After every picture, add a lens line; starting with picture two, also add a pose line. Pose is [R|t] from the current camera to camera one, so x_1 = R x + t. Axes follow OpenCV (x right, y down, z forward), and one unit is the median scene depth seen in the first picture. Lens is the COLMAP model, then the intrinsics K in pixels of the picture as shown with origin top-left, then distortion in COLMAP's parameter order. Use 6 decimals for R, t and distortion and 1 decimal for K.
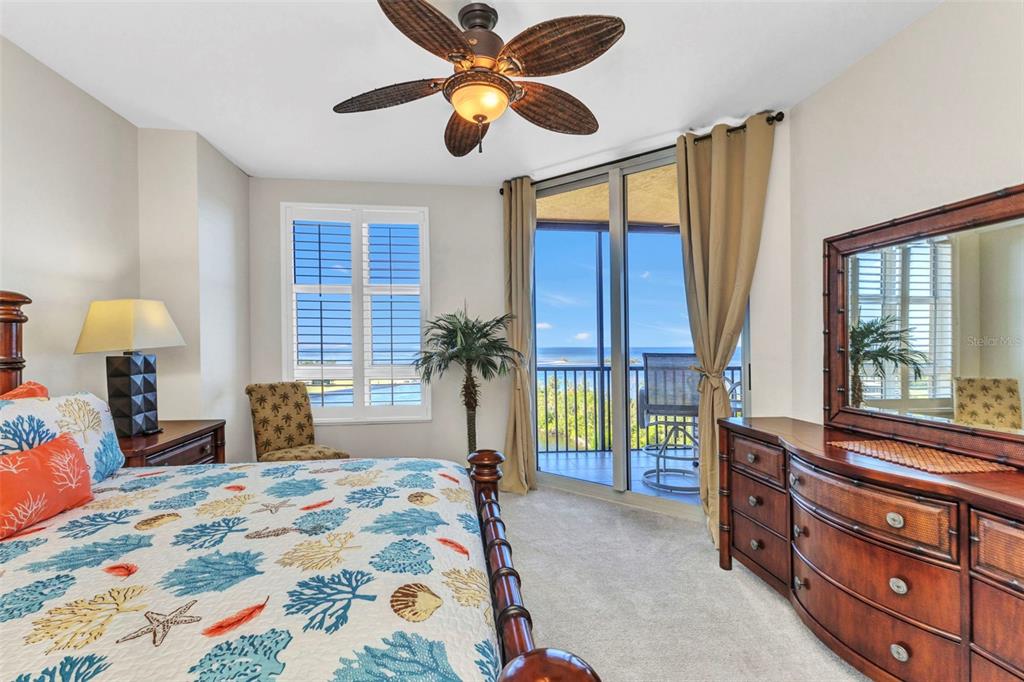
lens RADIAL K [[454.9, 0, 509.8], [0, 454.9, 343.8], [0, 0, 1]] dist [0.008968, -0.000354]
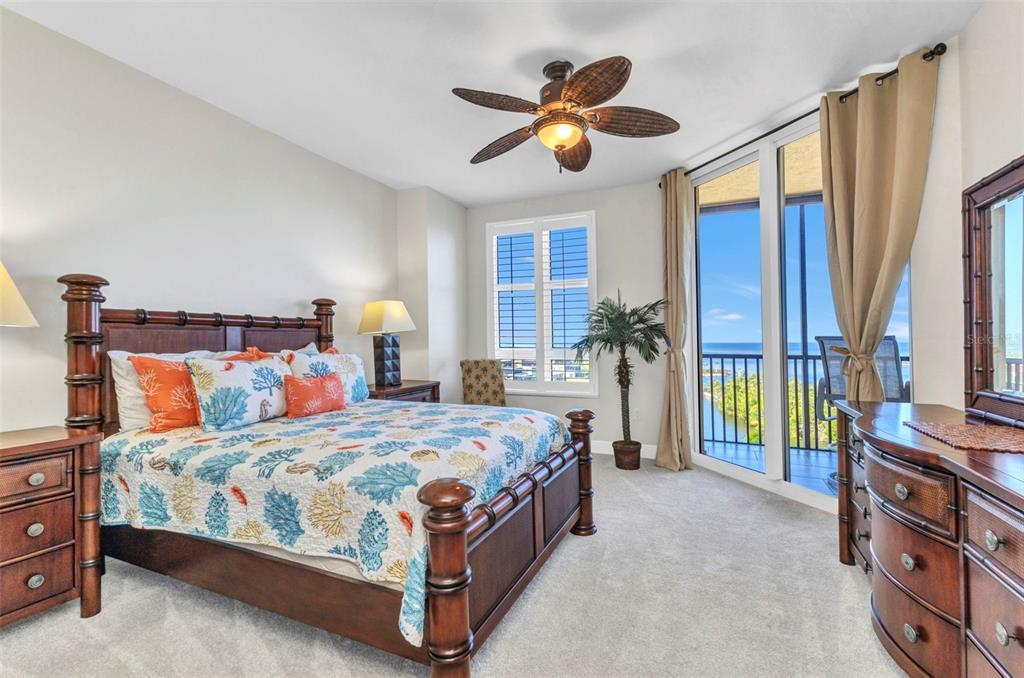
lens RADIAL K [[450.2, 0, 512.0], [0, 450.2, 339.0], [0, 0, 1]] dist [0.001021, 0.000036]
pose [[0.857055, -0.002381, -0.515220, 0.360475], [0.002941, 0.999996, 0.000272, 0.036670], [0.515217, -0.001749, 0.857058, -0.125463]]
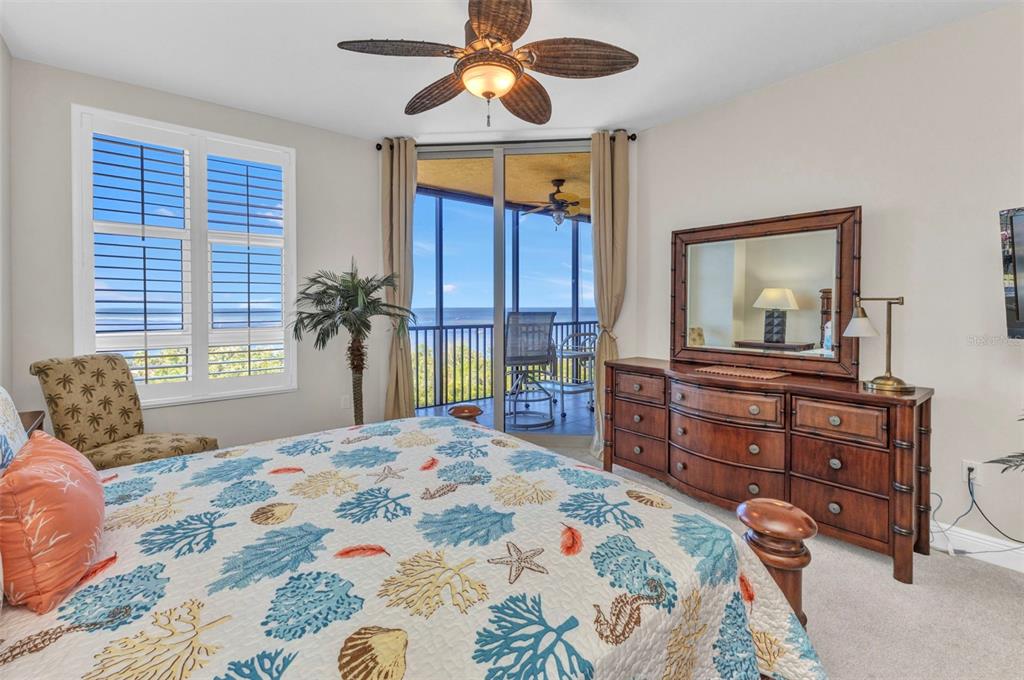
lens RADIAL K [[451.2, 0, 518.1], [0, 451.2, 307.7], [0, 0, 1]] dist [0.002536, 0.000406]
pose [[0.850147, -0.001672, 0.526542, -0.429099], [-0.002164, 0.999975, 0.006669, 0.003261], [-0.526540, -0.006809, 0.850123, 0.035798]]
